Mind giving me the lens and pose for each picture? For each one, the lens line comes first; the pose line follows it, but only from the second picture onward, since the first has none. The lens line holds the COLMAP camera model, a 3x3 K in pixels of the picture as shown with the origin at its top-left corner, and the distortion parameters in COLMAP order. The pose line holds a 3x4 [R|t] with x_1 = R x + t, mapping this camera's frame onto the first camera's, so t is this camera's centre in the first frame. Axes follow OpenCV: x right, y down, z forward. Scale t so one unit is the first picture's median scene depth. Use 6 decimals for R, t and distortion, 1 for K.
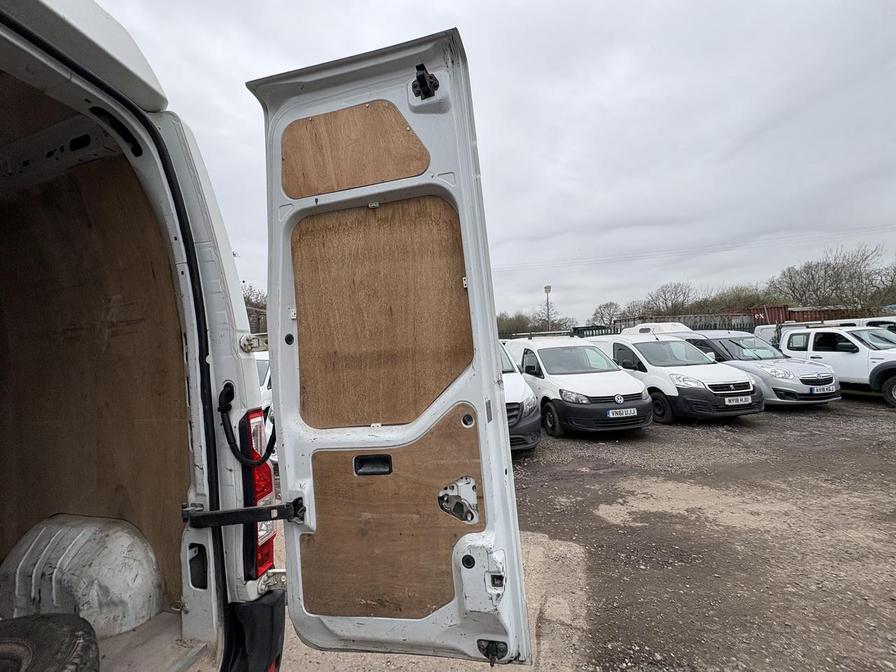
lens RADIAL K [[355.7, 0, 446.9], [0, 355.7, 334.5], [0, 0, 1]] dist [0.001050, -0.000309]
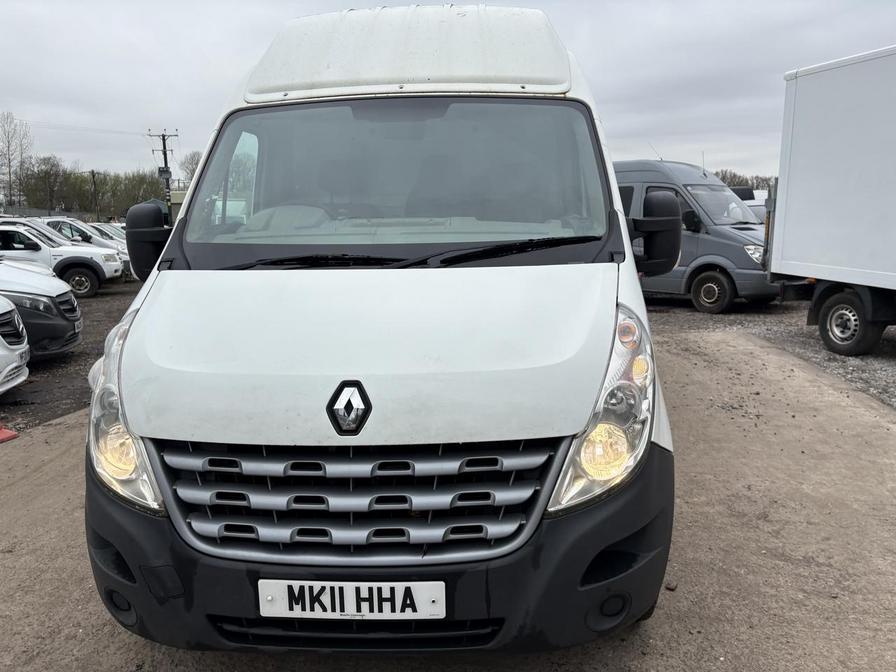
lens RADIAL K [[681.6, 0, 450.2], [0, 681.6, 332.3], [0, 0, 1]] dist [0.001722, -0.010511]
pose [[-0.246220, -0.099551, 0.964088, -1.099592], [-0.010818, 0.994931, 0.099973, 0.077706], [-0.969154, 0.014186, -0.246049, 0.332553]]
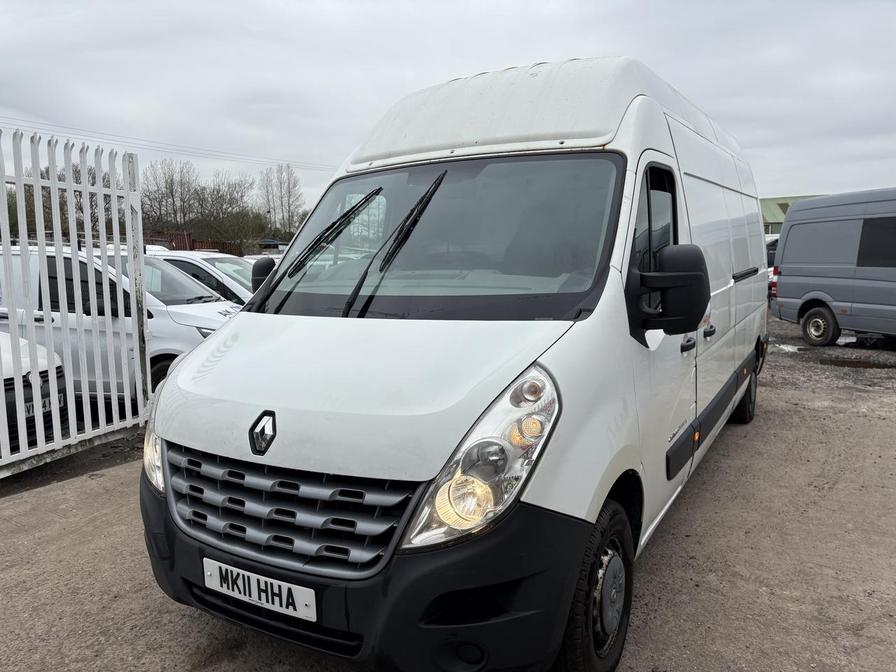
lens RADIAL K [[681.6, 0, 440.1], [0, 681.6, 339.5], [0, 0, 1]] dist [0.001722, -0.010511]
pose [[0.227340, -0.069151, 0.971357, -1.130811], [-0.032081, 0.996402, 0.078442, 0.062231], [-0.973287, -0.048995, 0.224304, 0.167964]]
